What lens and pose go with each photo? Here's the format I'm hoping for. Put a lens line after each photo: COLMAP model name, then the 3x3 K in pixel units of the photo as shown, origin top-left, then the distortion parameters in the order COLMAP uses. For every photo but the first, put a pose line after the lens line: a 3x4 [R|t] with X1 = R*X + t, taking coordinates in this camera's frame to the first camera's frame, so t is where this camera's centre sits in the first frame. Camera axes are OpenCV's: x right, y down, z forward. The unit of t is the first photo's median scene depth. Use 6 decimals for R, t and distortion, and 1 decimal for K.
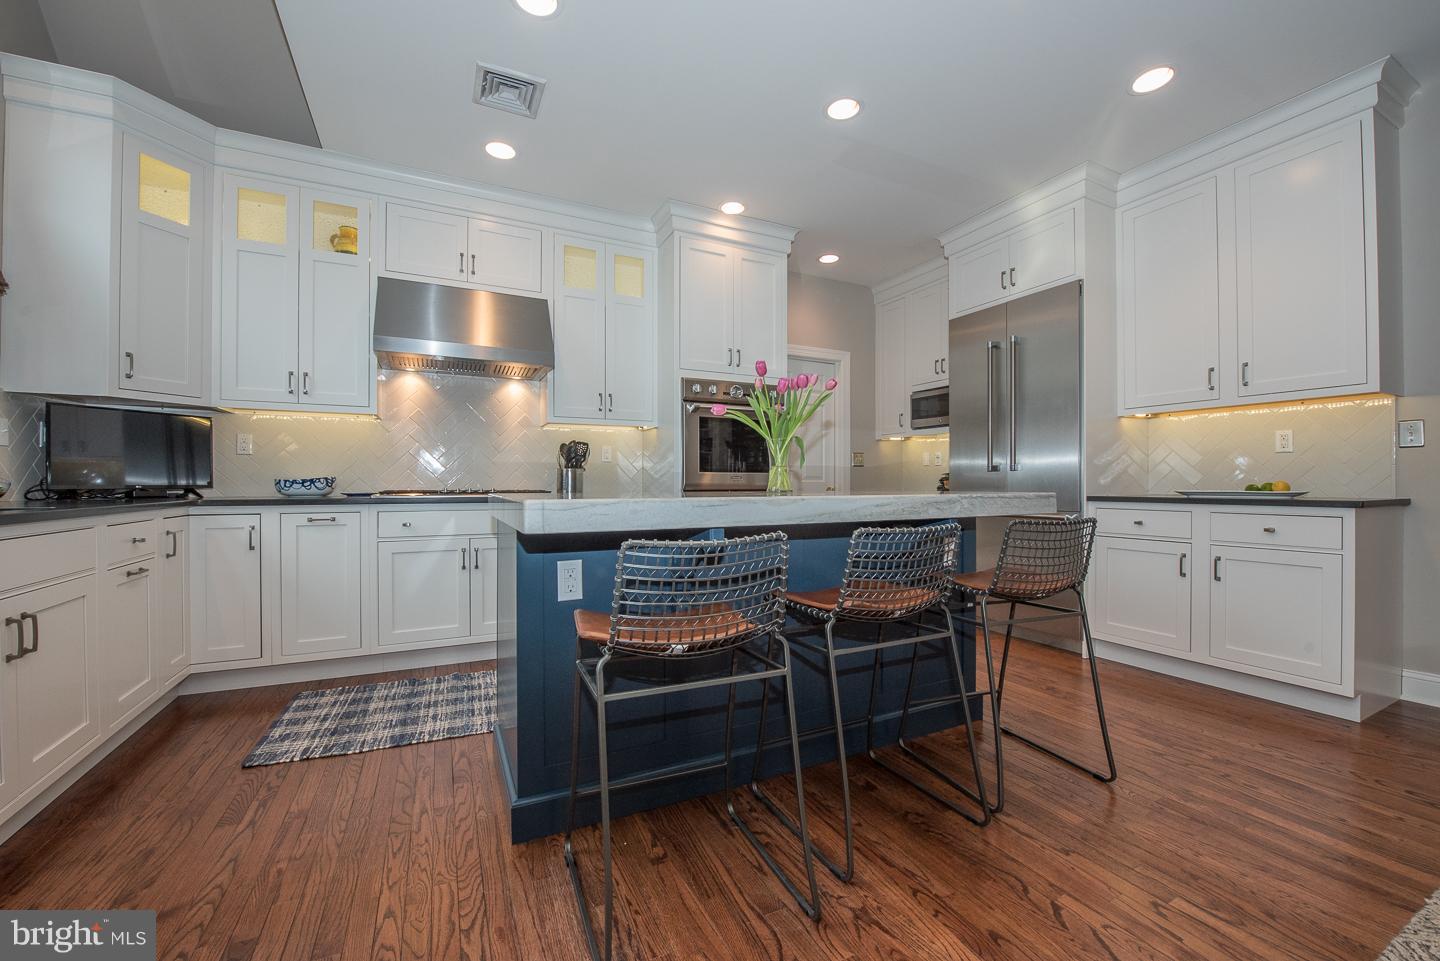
lens RADIAL K [[570.1, 0, 716.3], [0, 570.1, 484.2], [0, 0, 1]] dist [-0.024478, -0.000519]
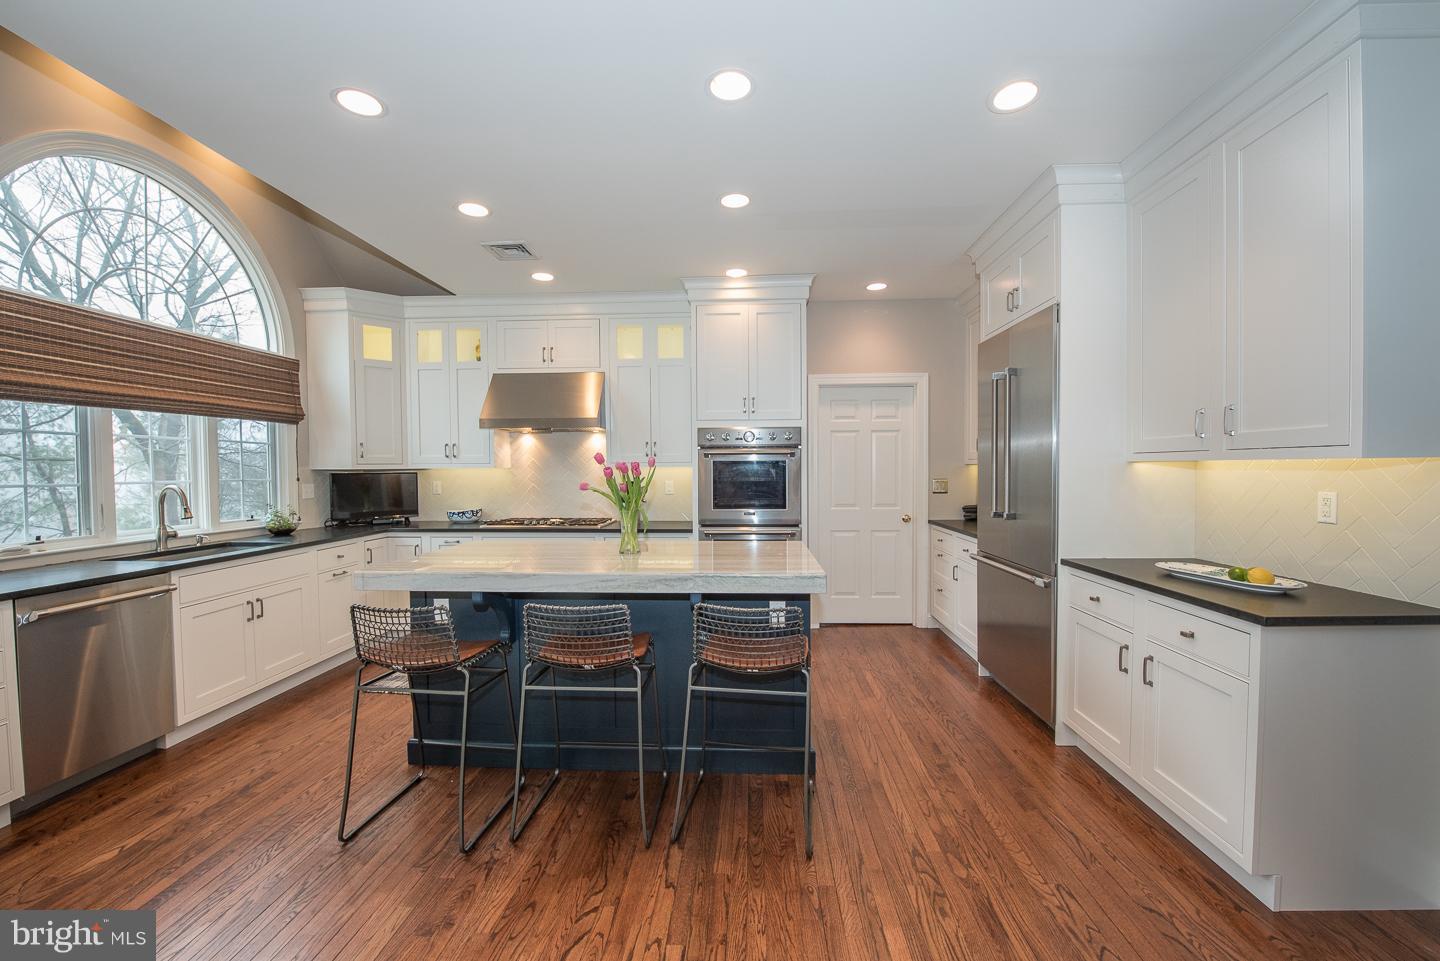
lens RADIAL K [[570.1, 0, 724.3], [0, 570.1, 483.4], [0, 0, 1]] dist [-0.024478, -0.000519]
pose [[0.871714, 0.008084, -0.489948, 0.738092], [0.005804, 0.999623, 0.026821, -0.138776], [0.489981, -0.026224, 0.871339, 0.008314]]
